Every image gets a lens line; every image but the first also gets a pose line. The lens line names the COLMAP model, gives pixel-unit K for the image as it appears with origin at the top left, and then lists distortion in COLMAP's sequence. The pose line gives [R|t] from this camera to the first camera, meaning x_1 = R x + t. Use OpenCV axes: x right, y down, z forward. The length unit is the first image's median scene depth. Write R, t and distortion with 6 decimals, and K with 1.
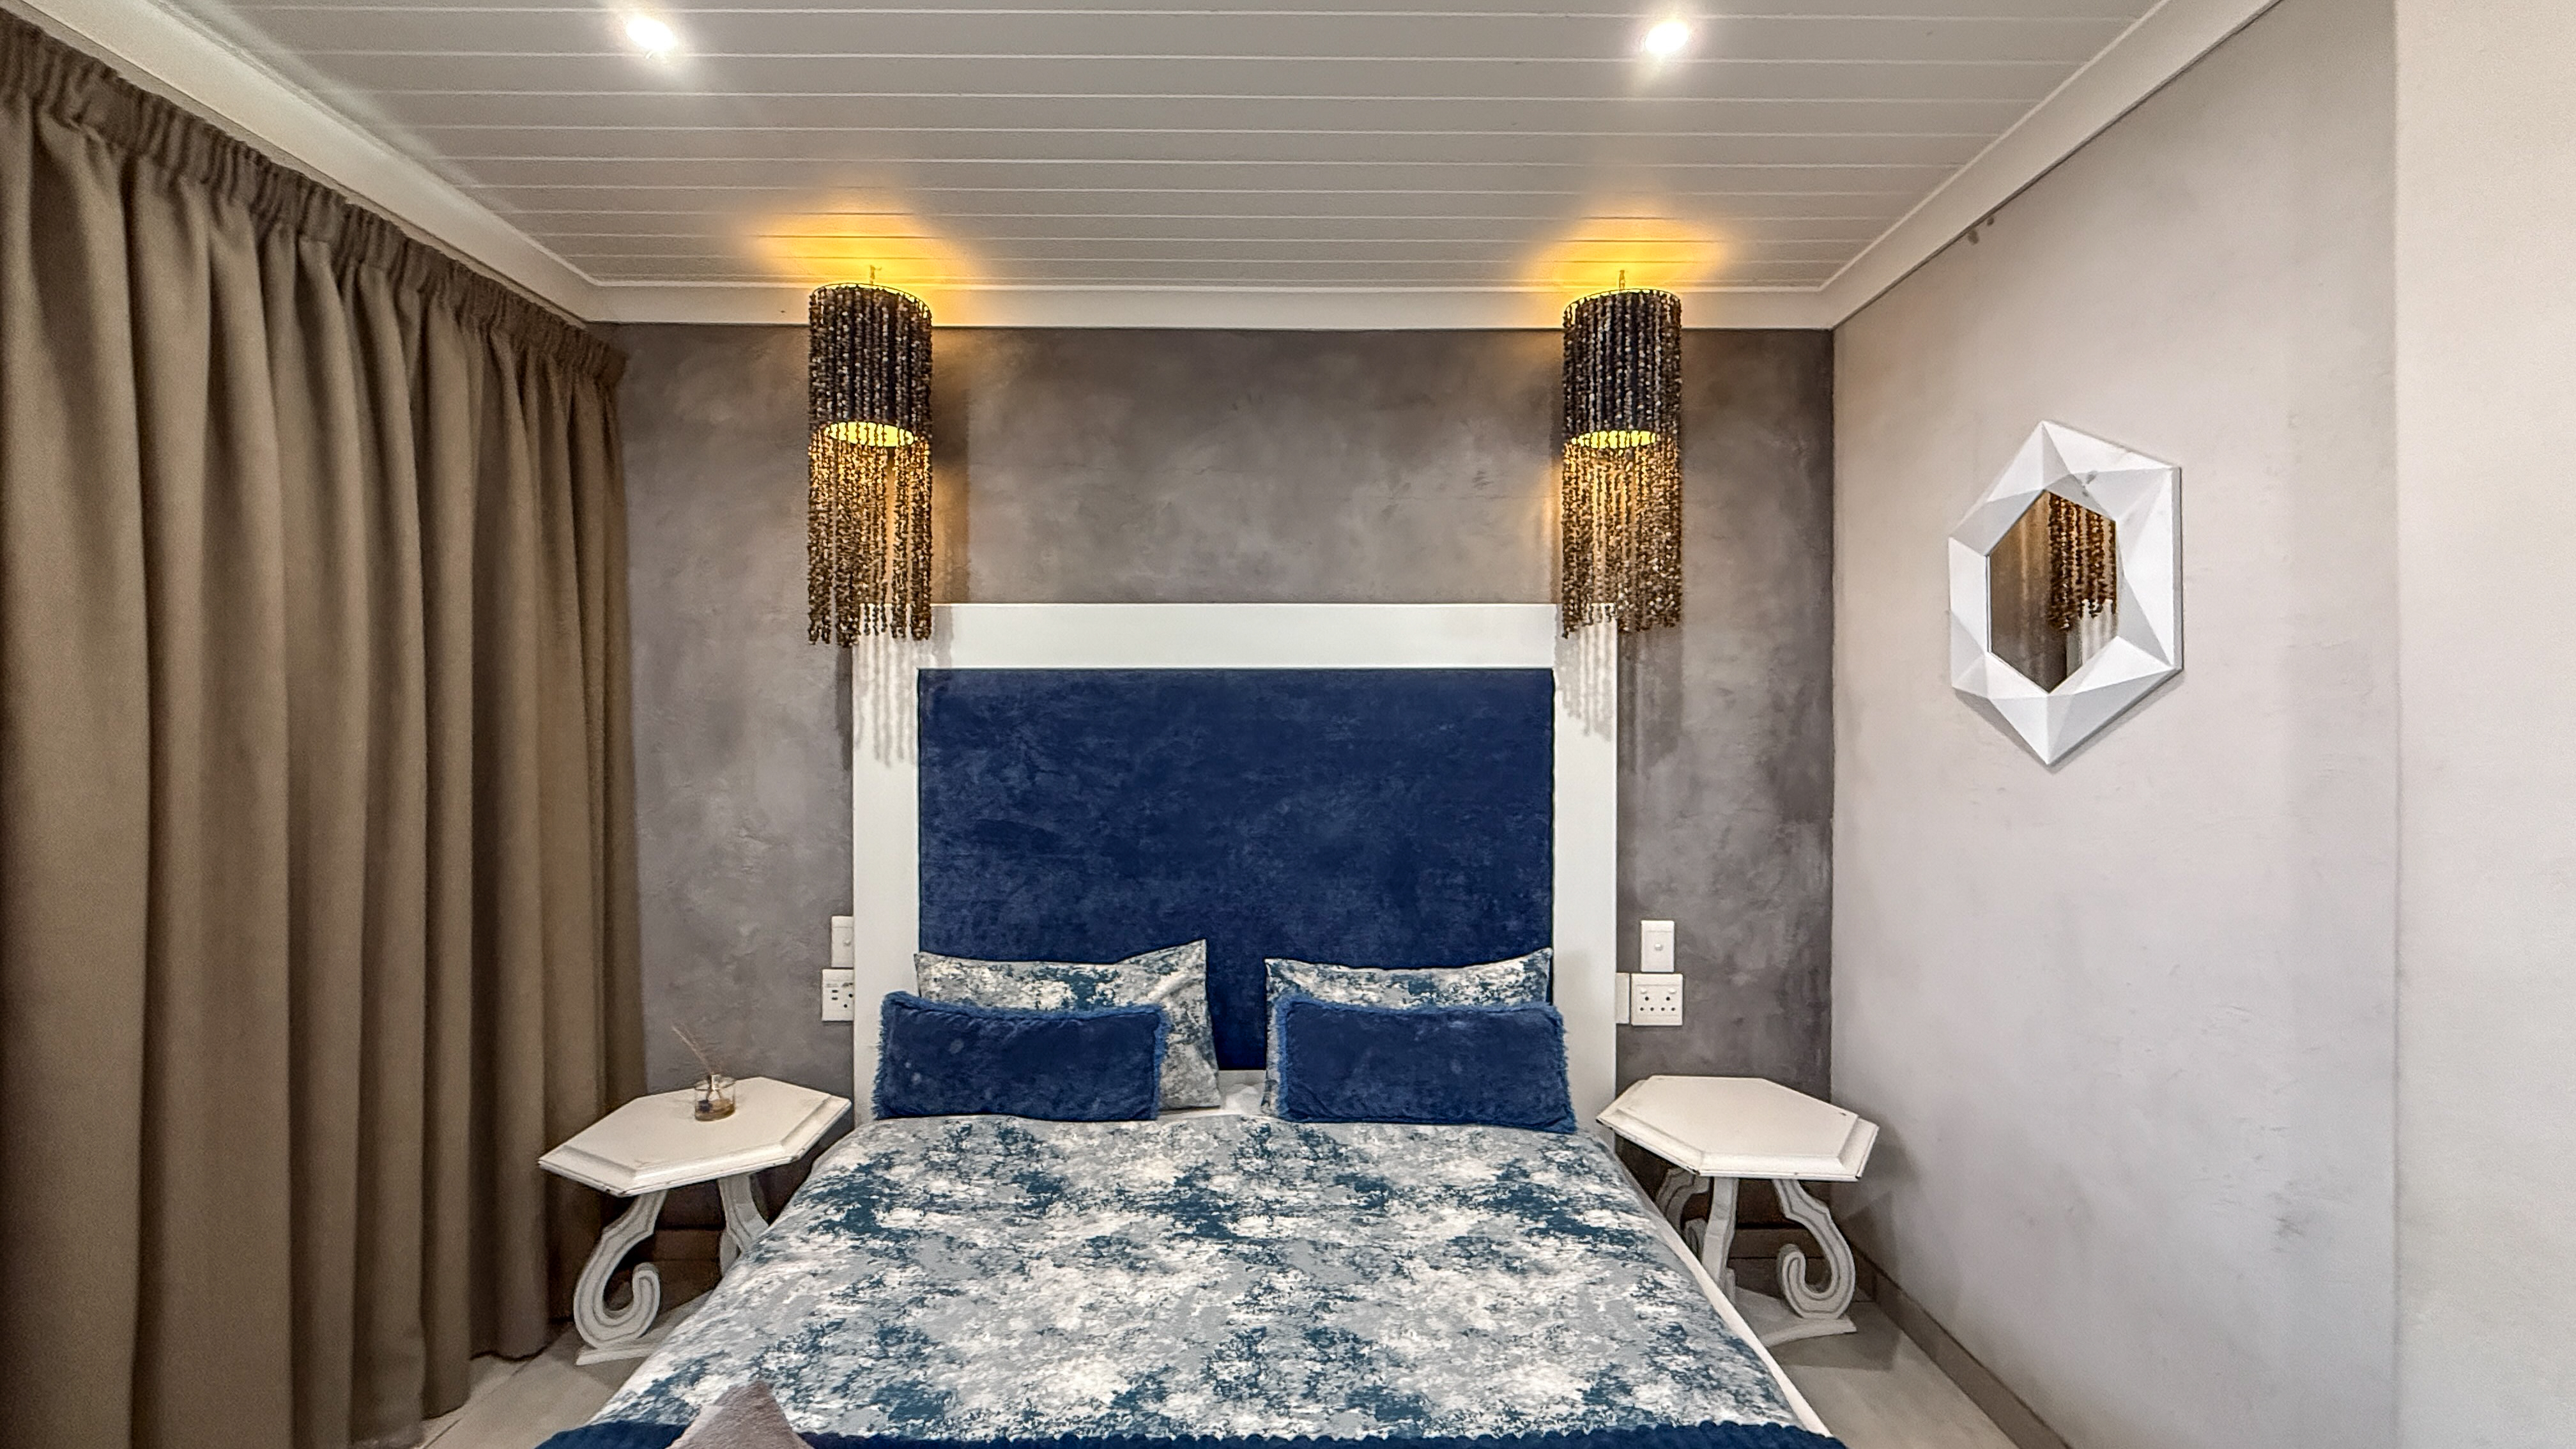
lens RADIAL K [[1033.7, 0, 1288.4], [0, 1033.7, 724.5], [0, 0, 1]] dist [-0.000248, 0.000469]
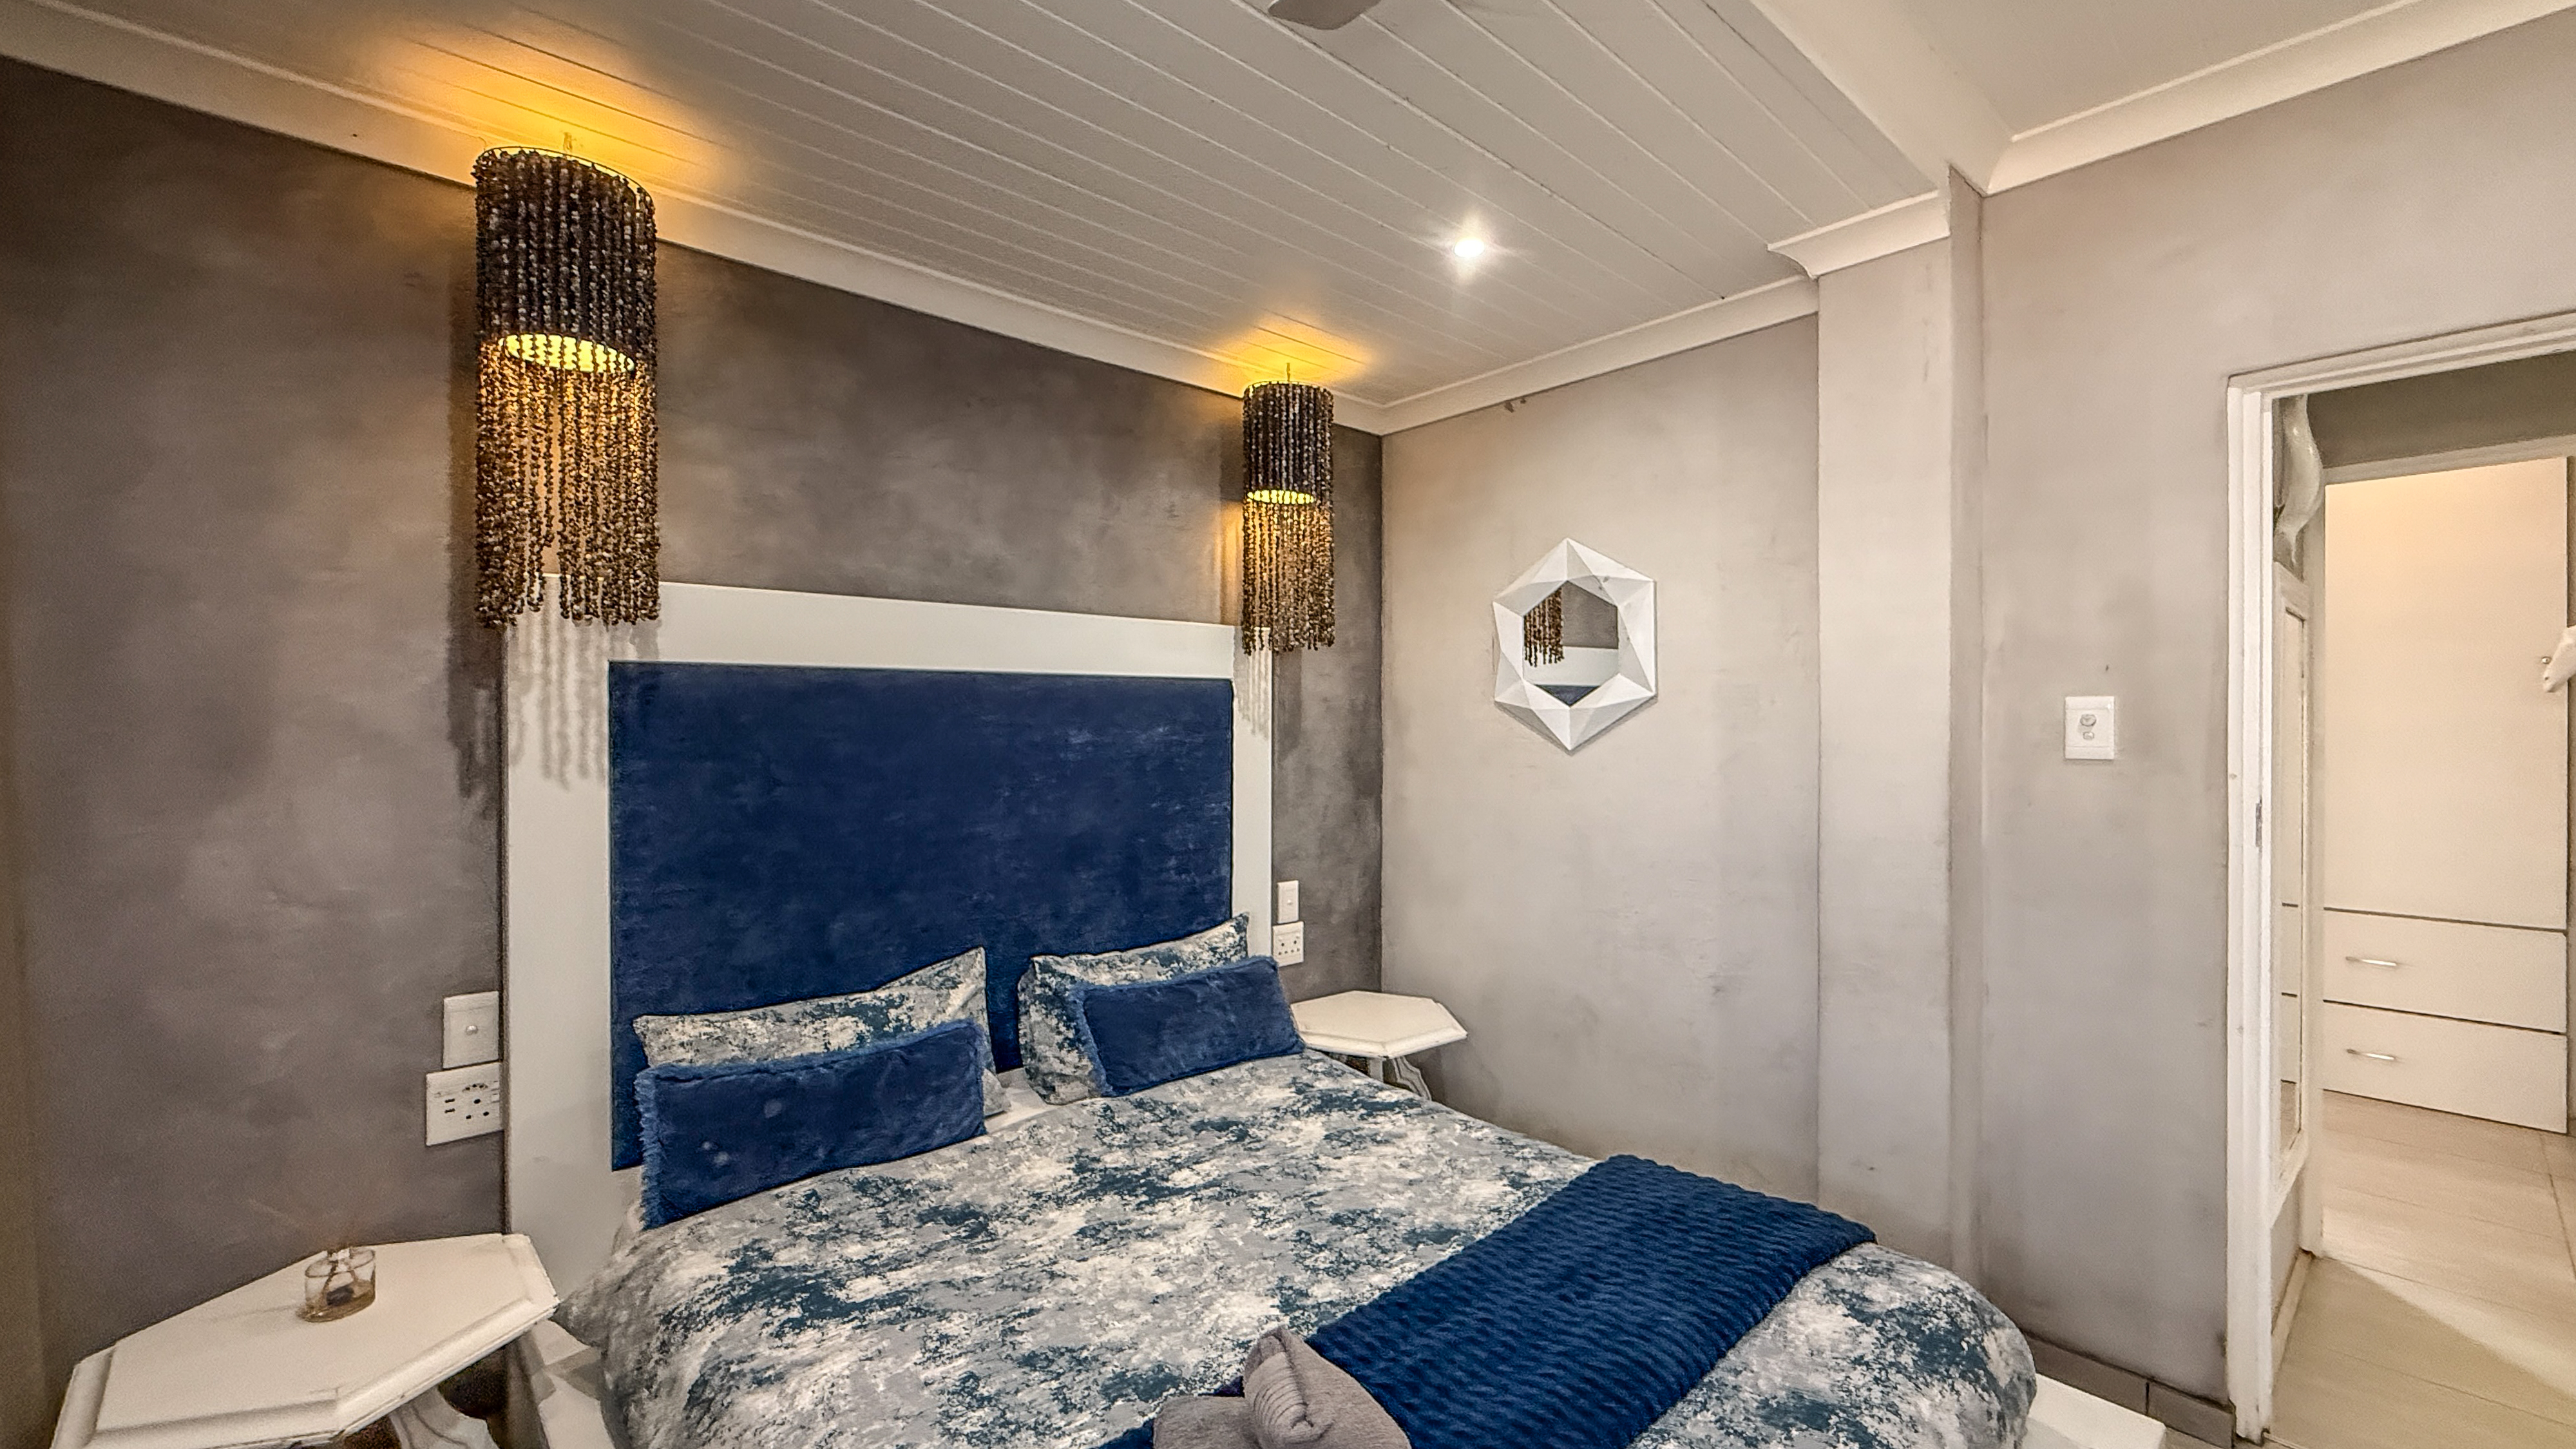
lens RADIAL K [[1033.8, 0, 1298.1], [0, 1033.8, 724.8], [0, 0, 1]] dist [-0.000248, 0.000469]
pose [[0.737886, -0.005305, 0.674905, -0.506005], [0.001683, 0.999980, 0.006020, -0.009202], [-0.674924, -0.003307, 0.737880, 0.066958]]
